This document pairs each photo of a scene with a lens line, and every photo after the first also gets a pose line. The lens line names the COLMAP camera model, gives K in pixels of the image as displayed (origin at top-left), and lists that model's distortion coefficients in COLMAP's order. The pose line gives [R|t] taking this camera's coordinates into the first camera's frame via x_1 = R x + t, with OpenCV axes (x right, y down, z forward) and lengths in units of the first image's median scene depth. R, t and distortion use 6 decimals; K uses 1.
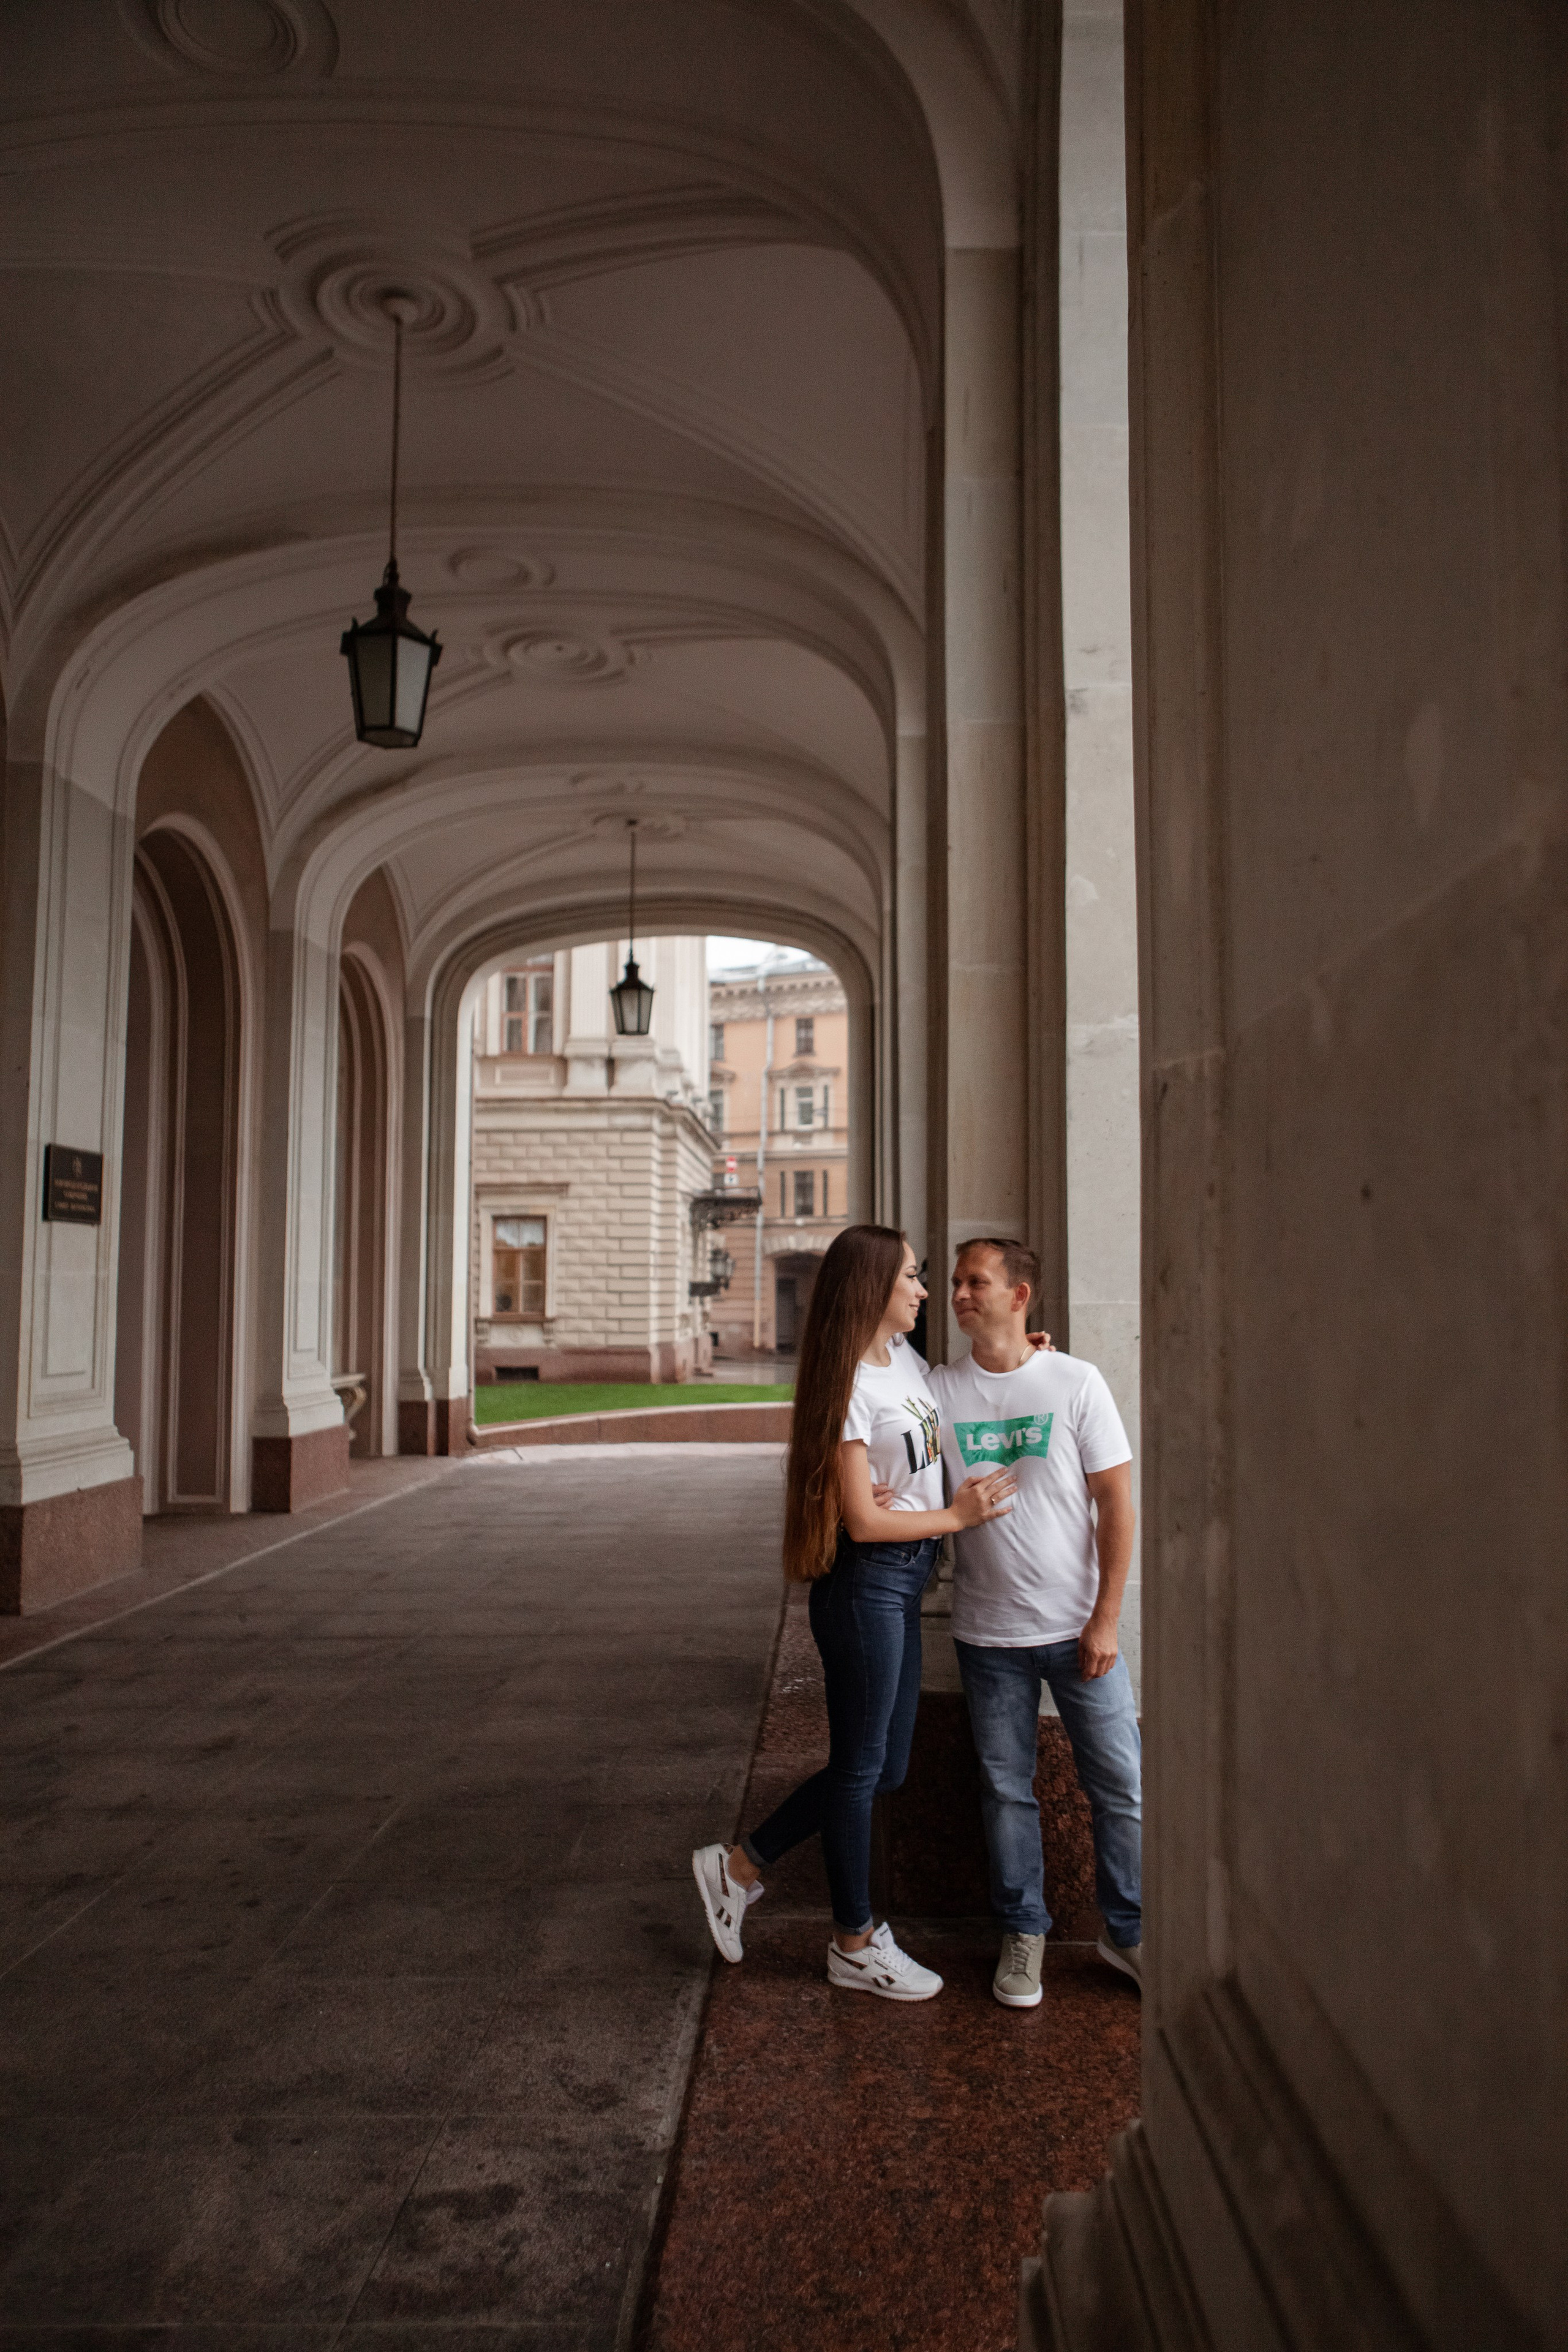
lens RADIAL K [[1738.6, 0, 784.0], [0, 1738.6, 1176.0], [0, 0, 1]] dist [0.004514, 0.001404]
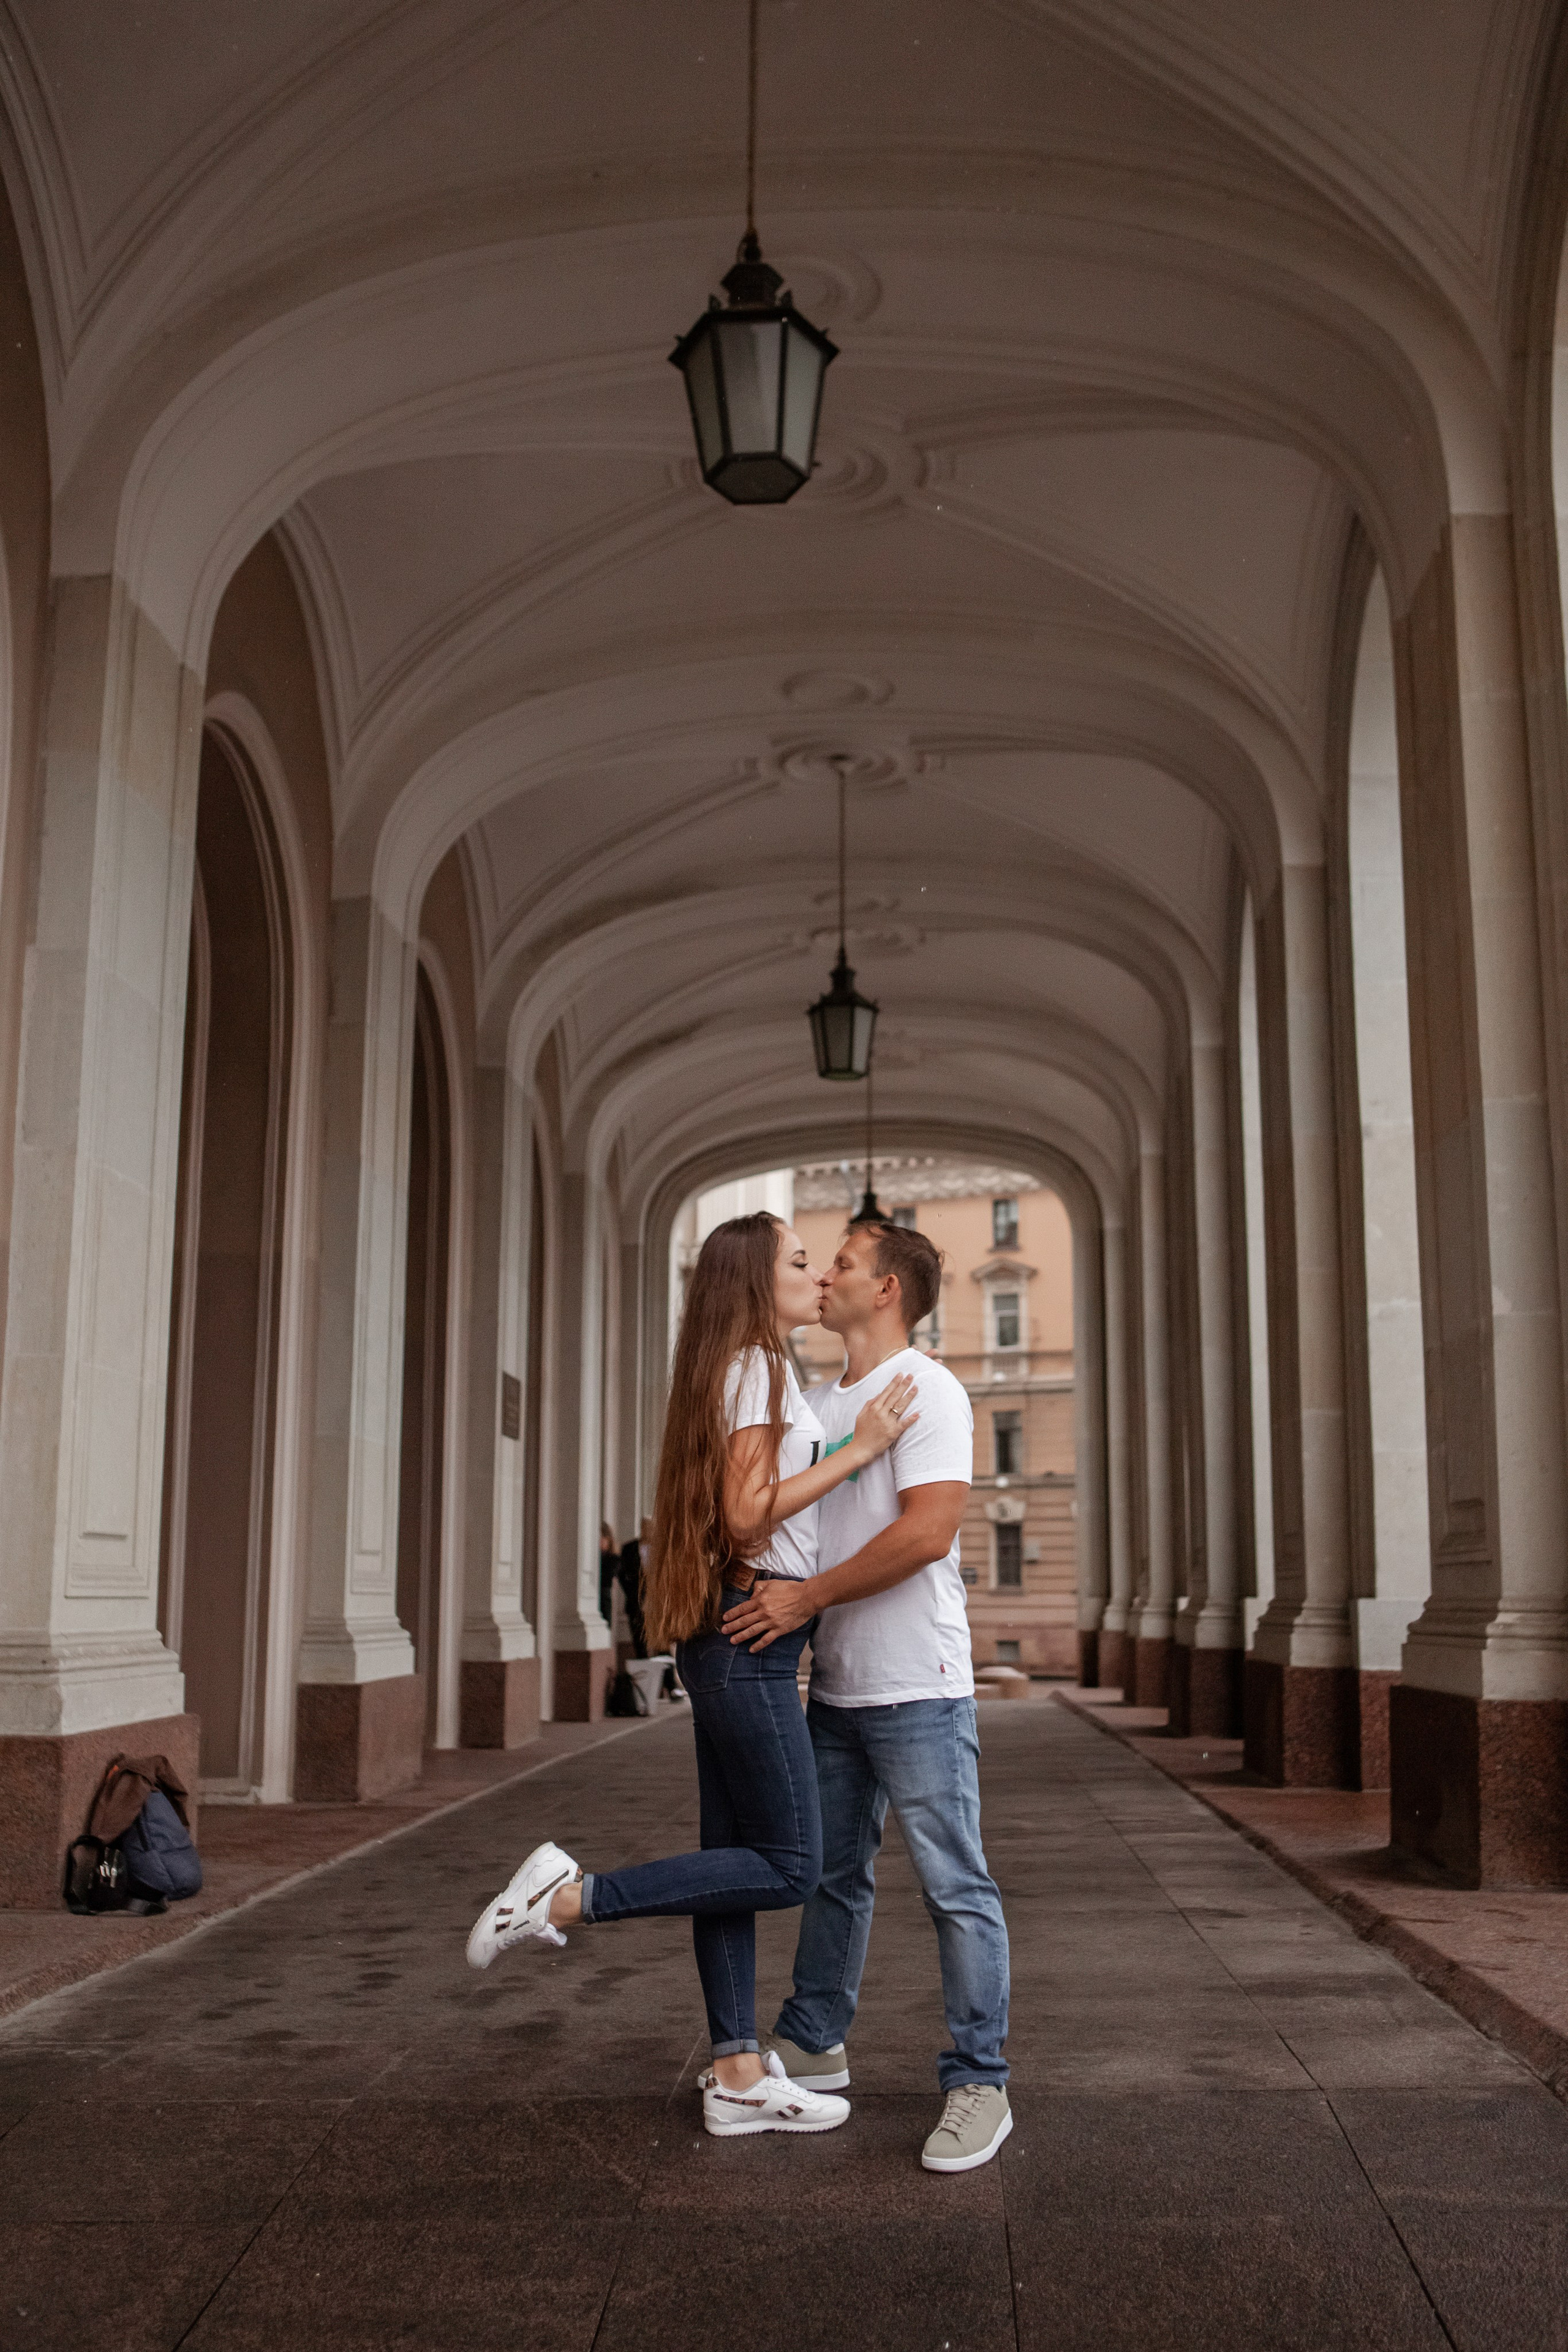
lens RADIAL K [[2467.3, 0, 775.5], [0, 2467.3, 1173.0], [0, 0, 1]] dist [-0.040731, 0.046177]
pose [[0.999530, -0.004429, -0.030347, -0.218731], [0.001324, 0.994826, -0.101582, 0.023642], [0.030639, 0.101494, 0.994364, -0.928589]]
